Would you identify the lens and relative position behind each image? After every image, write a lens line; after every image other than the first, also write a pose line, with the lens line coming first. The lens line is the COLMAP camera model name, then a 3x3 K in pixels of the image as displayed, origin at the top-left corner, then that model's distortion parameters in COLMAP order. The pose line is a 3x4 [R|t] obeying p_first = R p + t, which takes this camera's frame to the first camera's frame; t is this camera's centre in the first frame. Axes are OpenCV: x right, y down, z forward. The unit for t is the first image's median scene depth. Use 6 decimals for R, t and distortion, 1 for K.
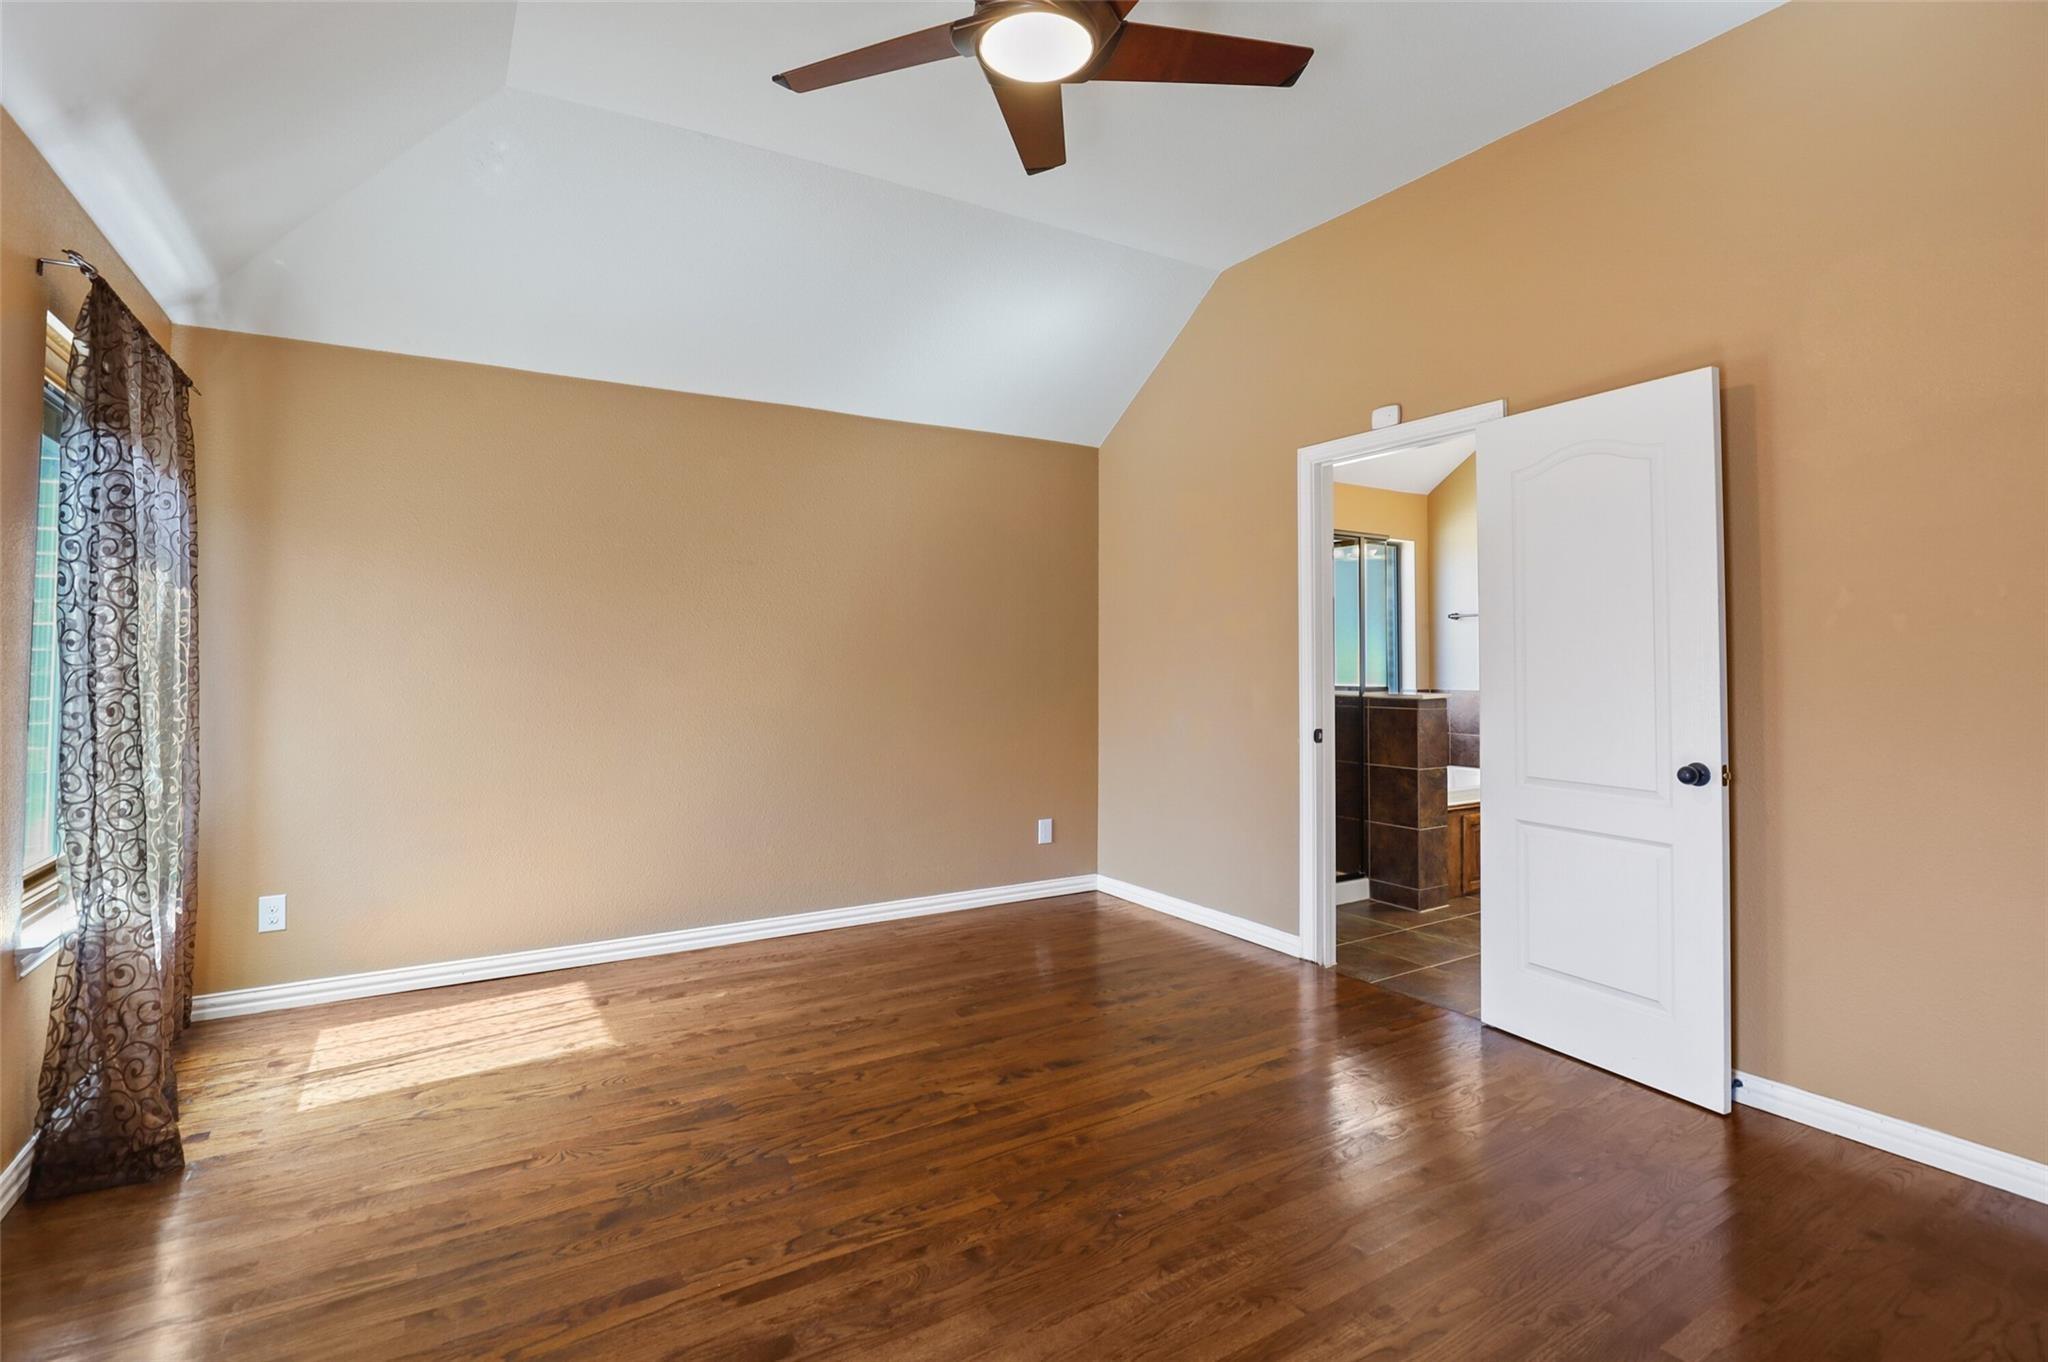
lens RADIAL K [[944.2, 0, 1035.1], [0, 944.2, 620.3], [0, 0, 1]] dist [-0.021949, 0.000790]
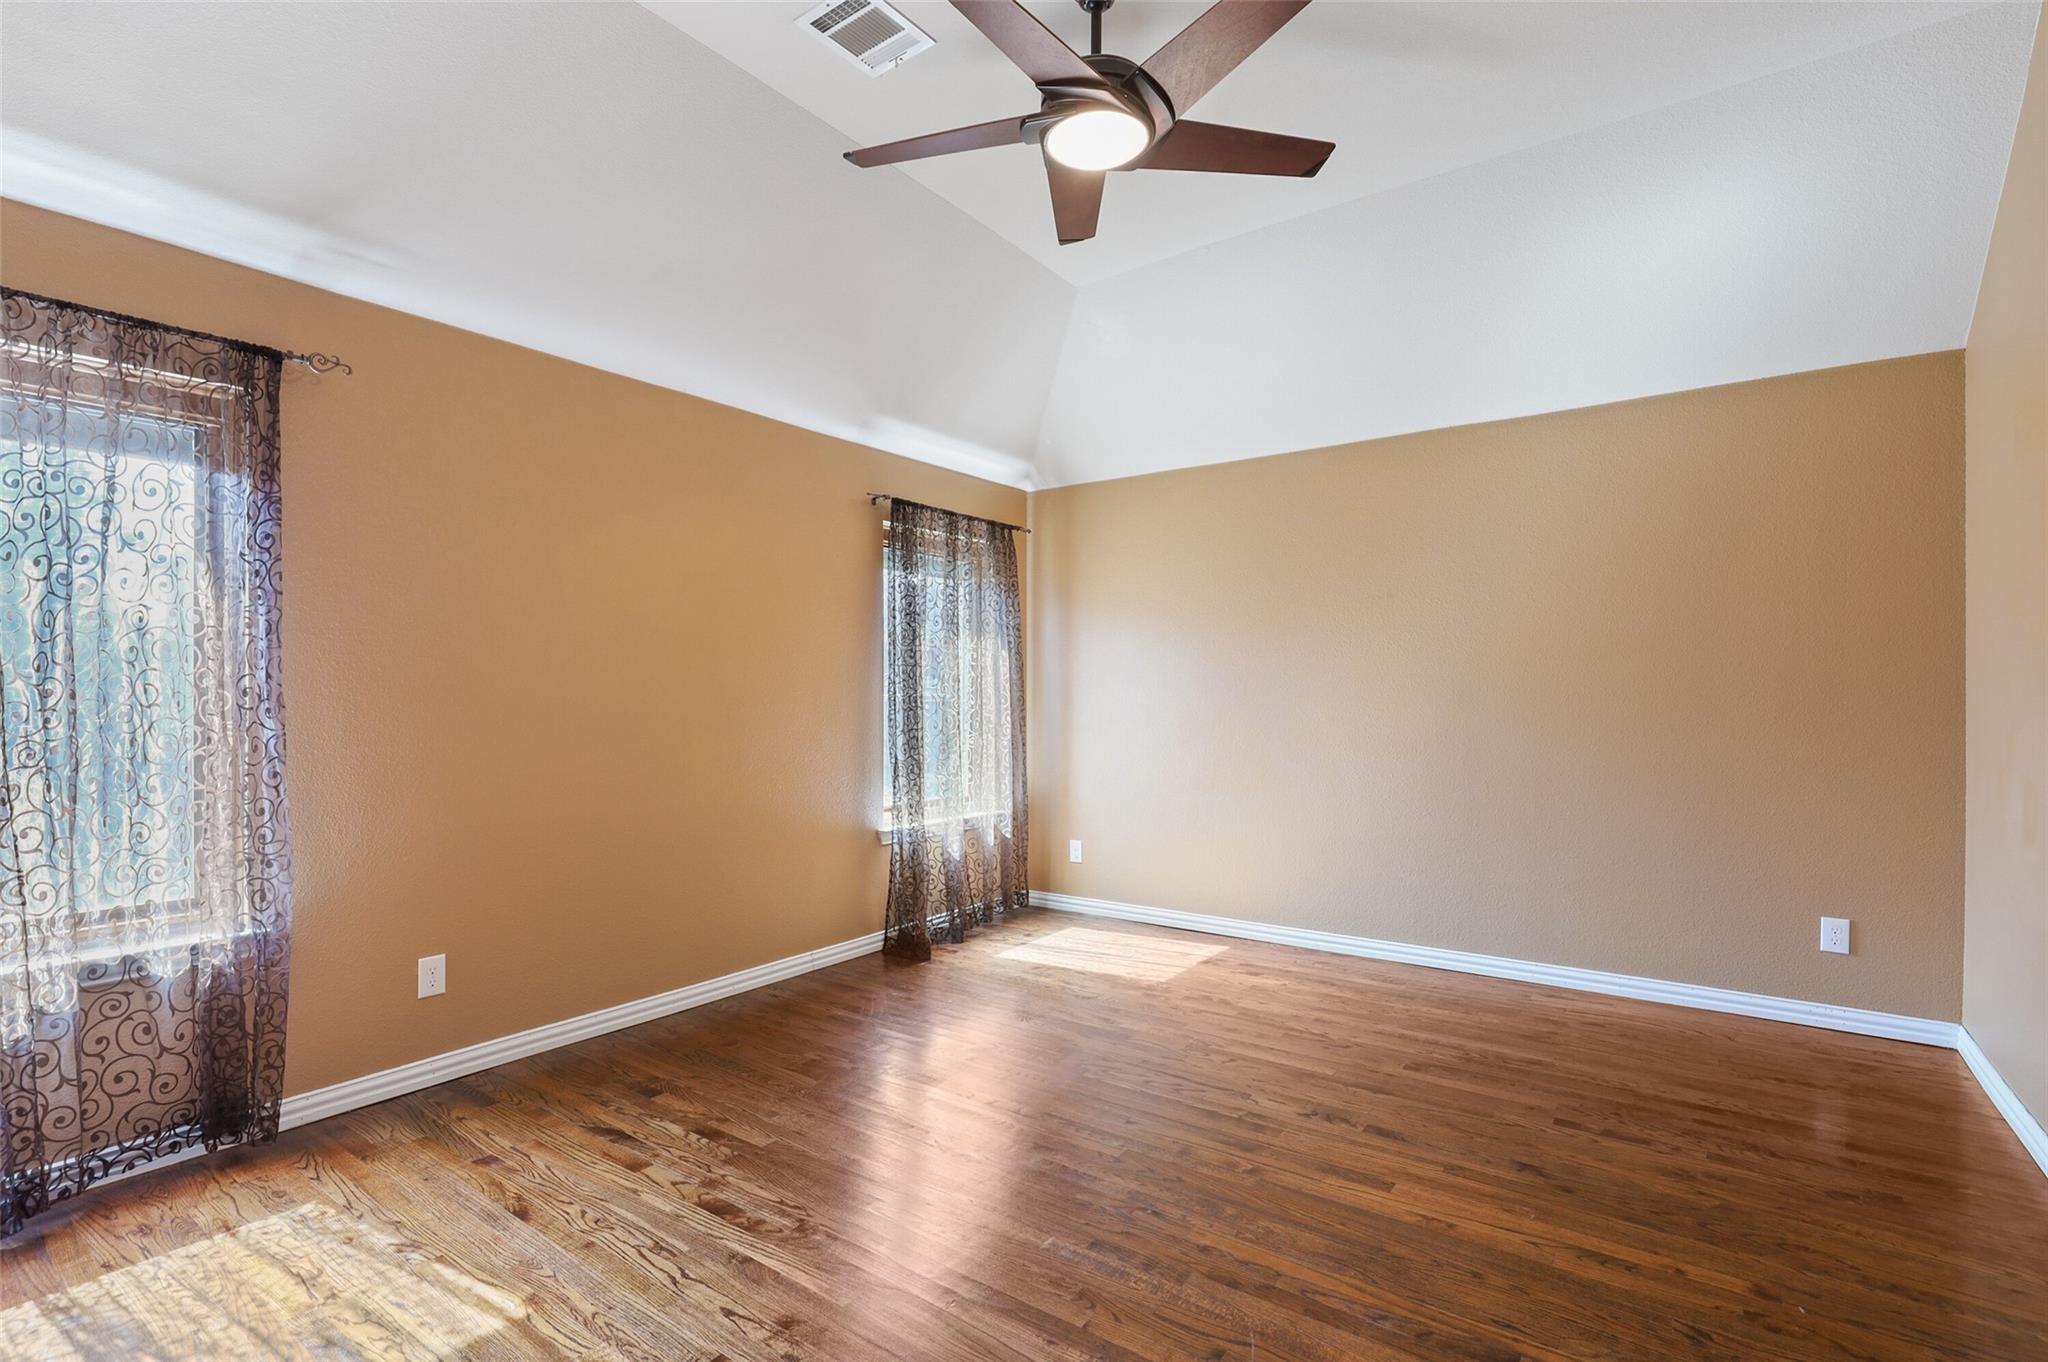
lens RADIAL K [[944.2, 0, 1017.9], [0, 944.2, 692.2], [0, 0, 1]] dist [-0.021949, 0.000790]
pose [[0.390993, -0.001864, -0.920392, 0.624436], [0.041260, 0.999028, 0.015504, 0.014510], [0.919469, -0.044037, 0.390690, 0.290408]]
